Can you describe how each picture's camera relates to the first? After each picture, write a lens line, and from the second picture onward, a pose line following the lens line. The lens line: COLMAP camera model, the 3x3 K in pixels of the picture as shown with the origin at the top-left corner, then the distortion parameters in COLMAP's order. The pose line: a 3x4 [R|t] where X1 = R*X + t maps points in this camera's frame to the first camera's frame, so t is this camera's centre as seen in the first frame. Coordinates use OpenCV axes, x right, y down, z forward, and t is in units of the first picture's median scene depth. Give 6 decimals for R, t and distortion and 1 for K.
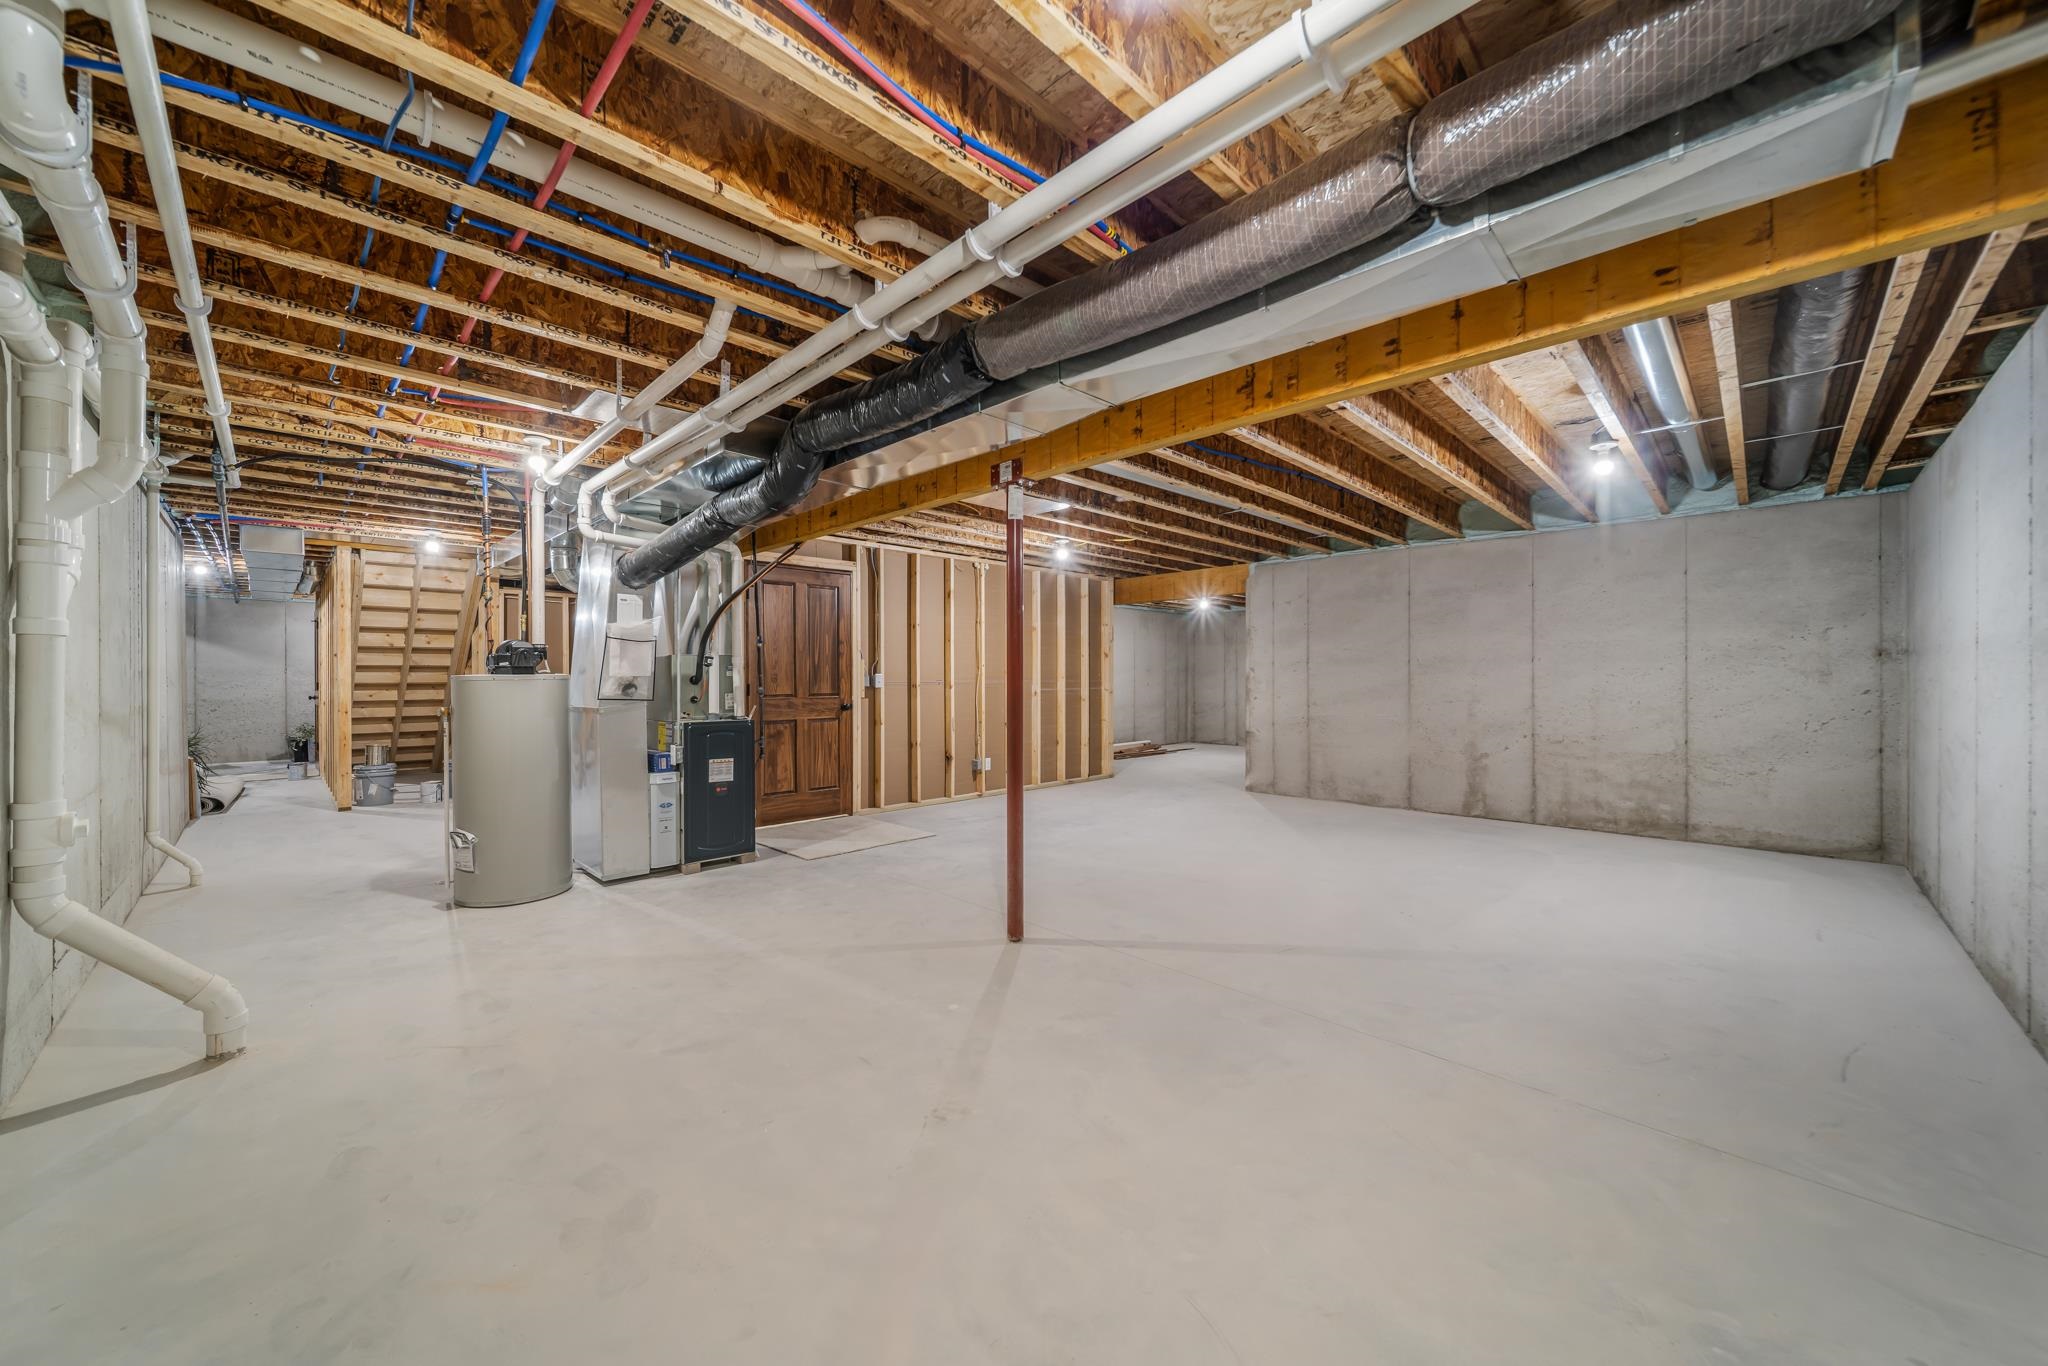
lens RADIAL K [[730.2, 0, 1008.5], [0, 730.2, 684.7], [0, 0, 1]] dist [0.001061, 0.000076]
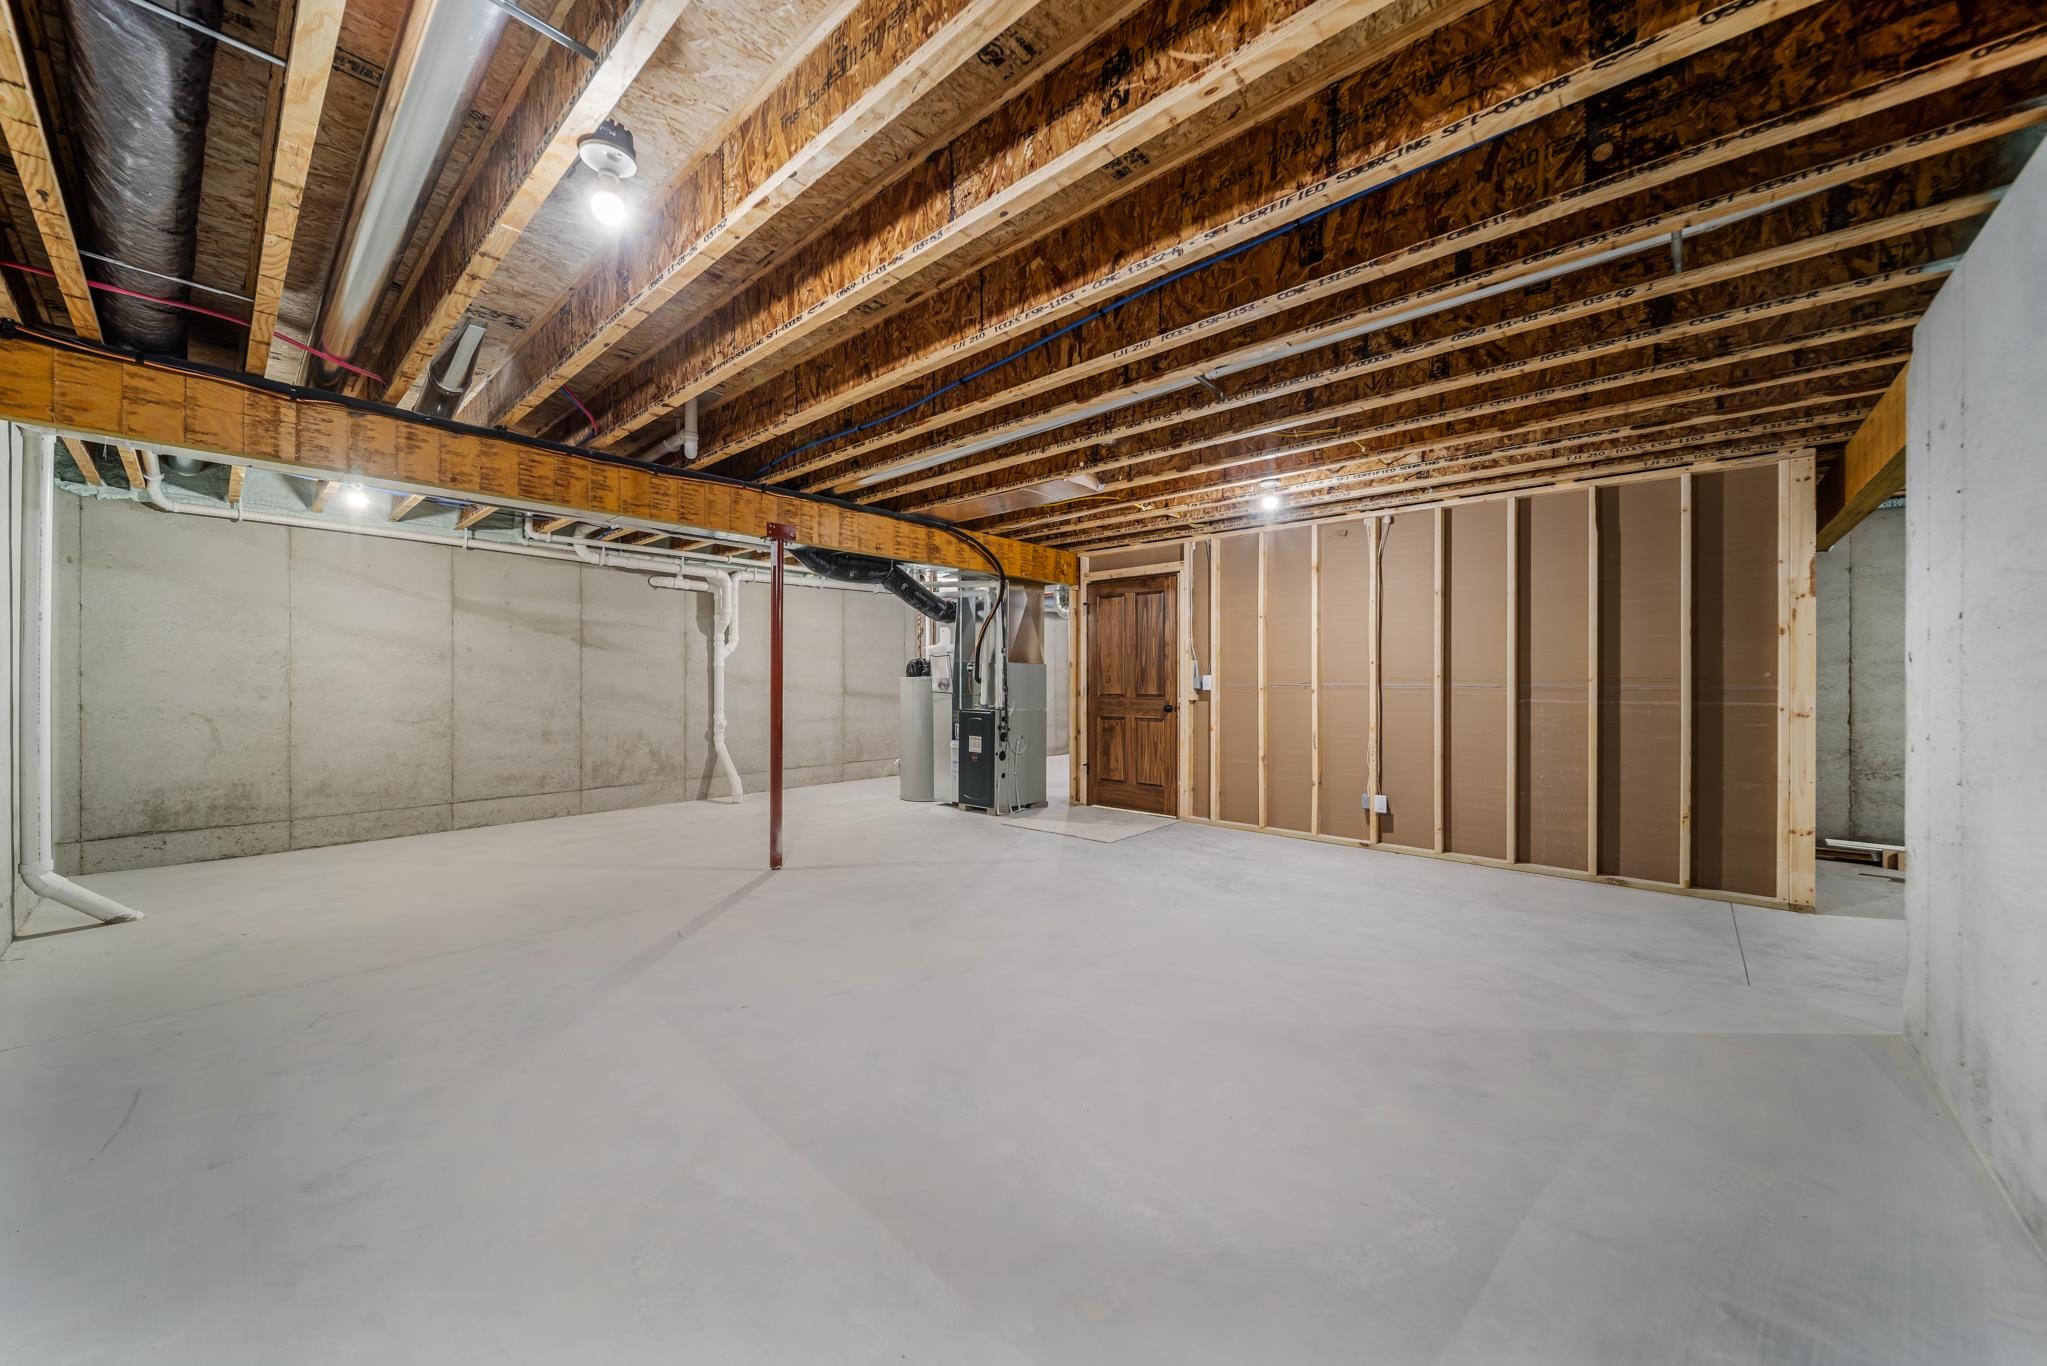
lens RADIAL K [[729.8, 0, 1033.1], [0, 729.8, 679.4], [0, 0, 1]] dist [0.001061, 0.000076]
pose [[0.091613, 0.000071, -0.995795, 0.779148], [-0.008840, 0.999961, -0.000742, -0.006901], [0.995755, 0.008871, 0.091610, 0.739888]]
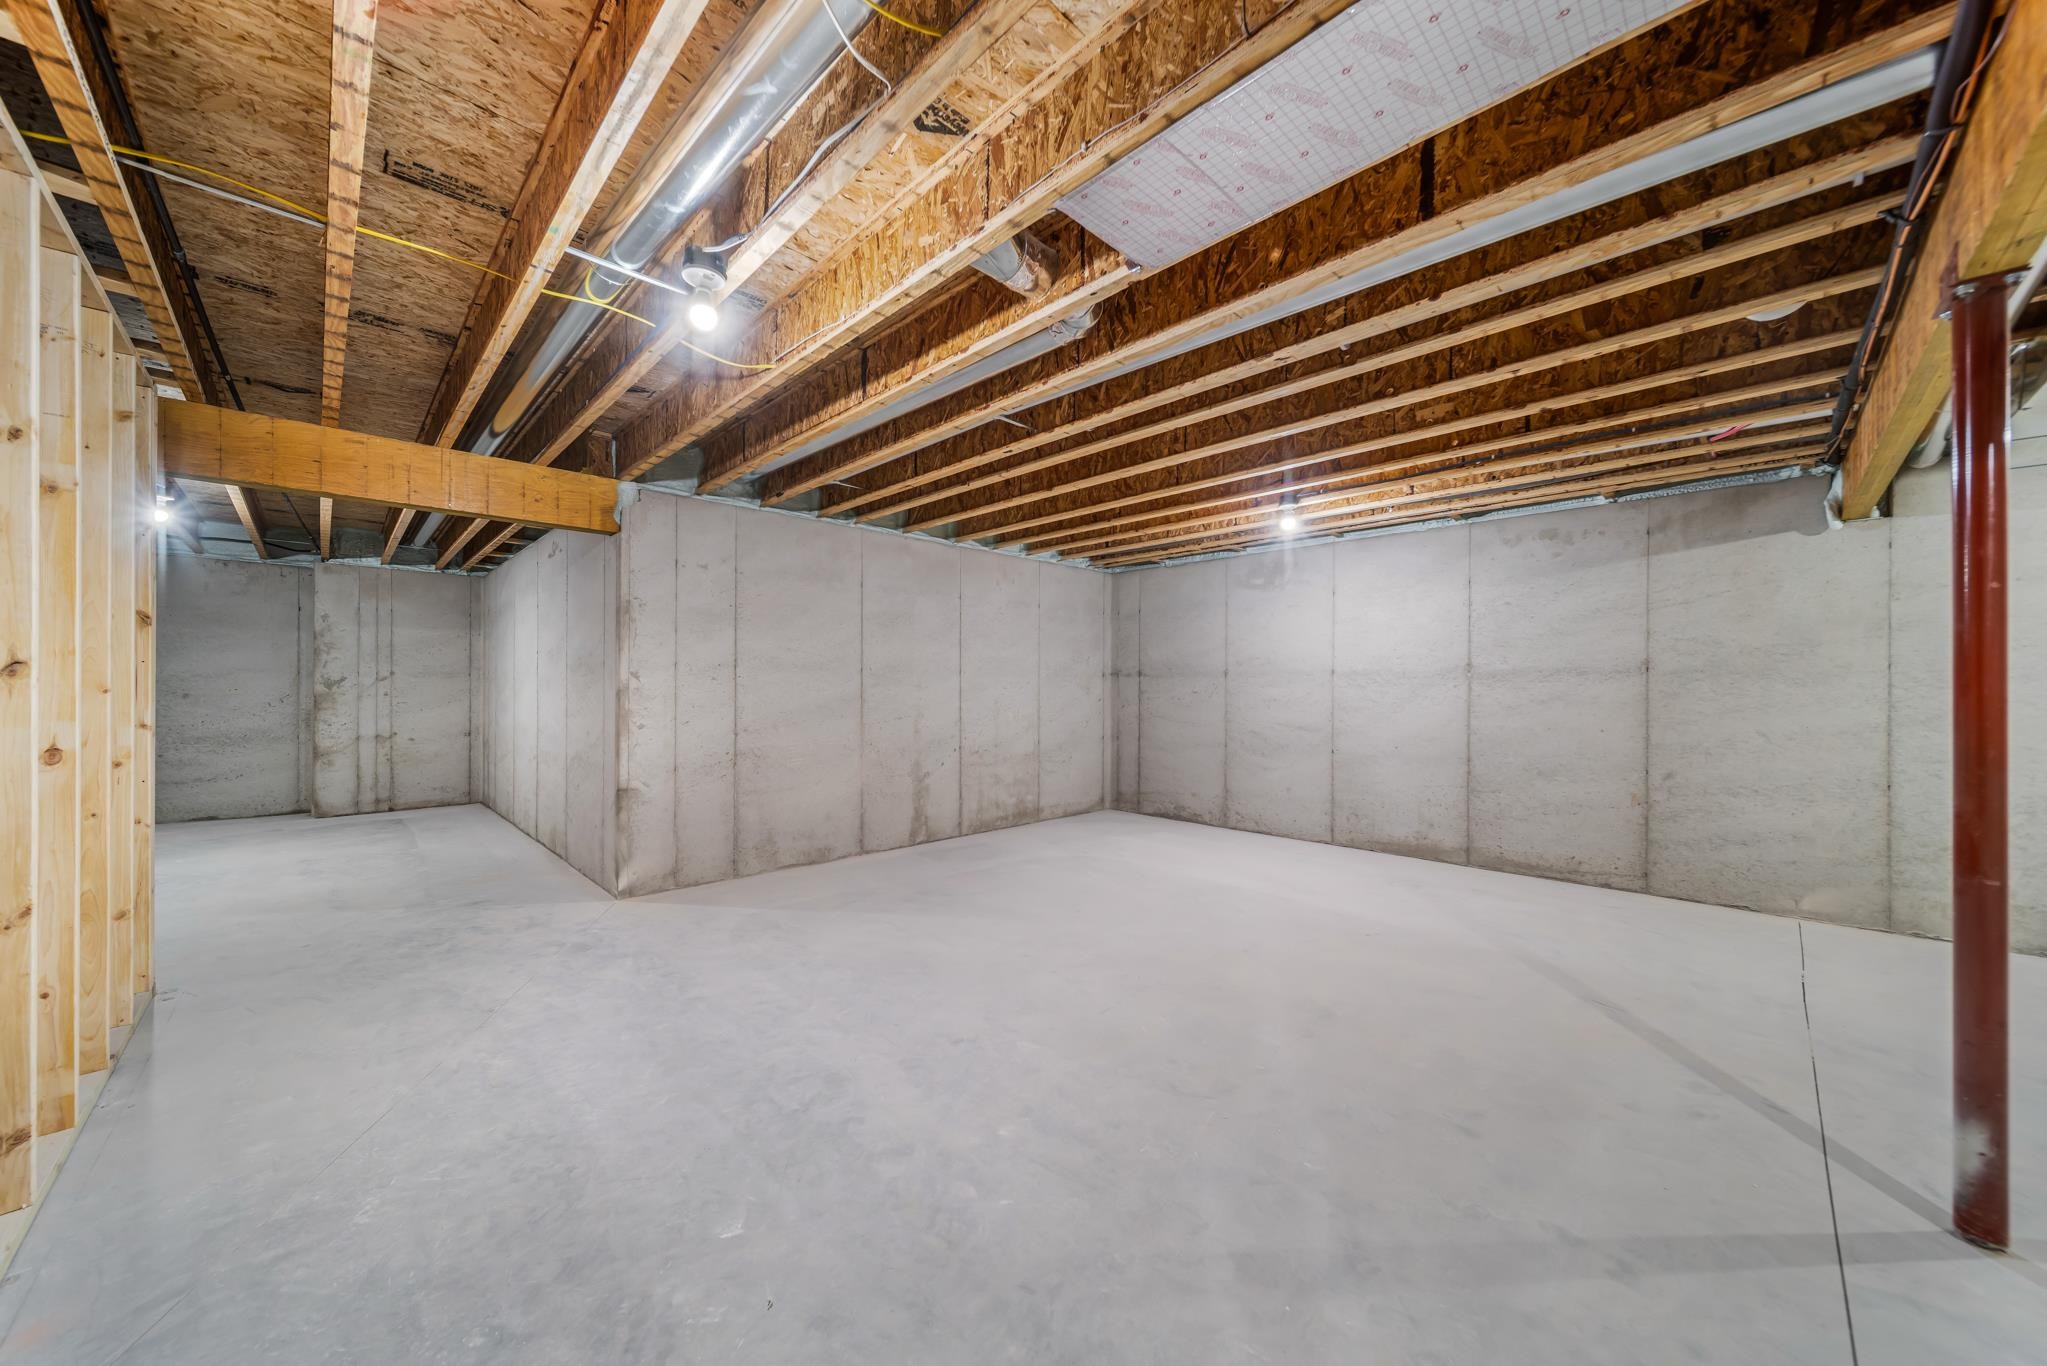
lens RADIAL K [[729.8, 0, 1001.4], [0, 729.8, 684.2], [0, 0, 1]] dist [0.001061, 0.000076]
pose [[0.012844, 0.006497, 0.999896, -0.263084], [0.005954, 0.999961, -0.006574, -0.010150], [-0.999900, 0.006038, 0.012804, 0.894236]]
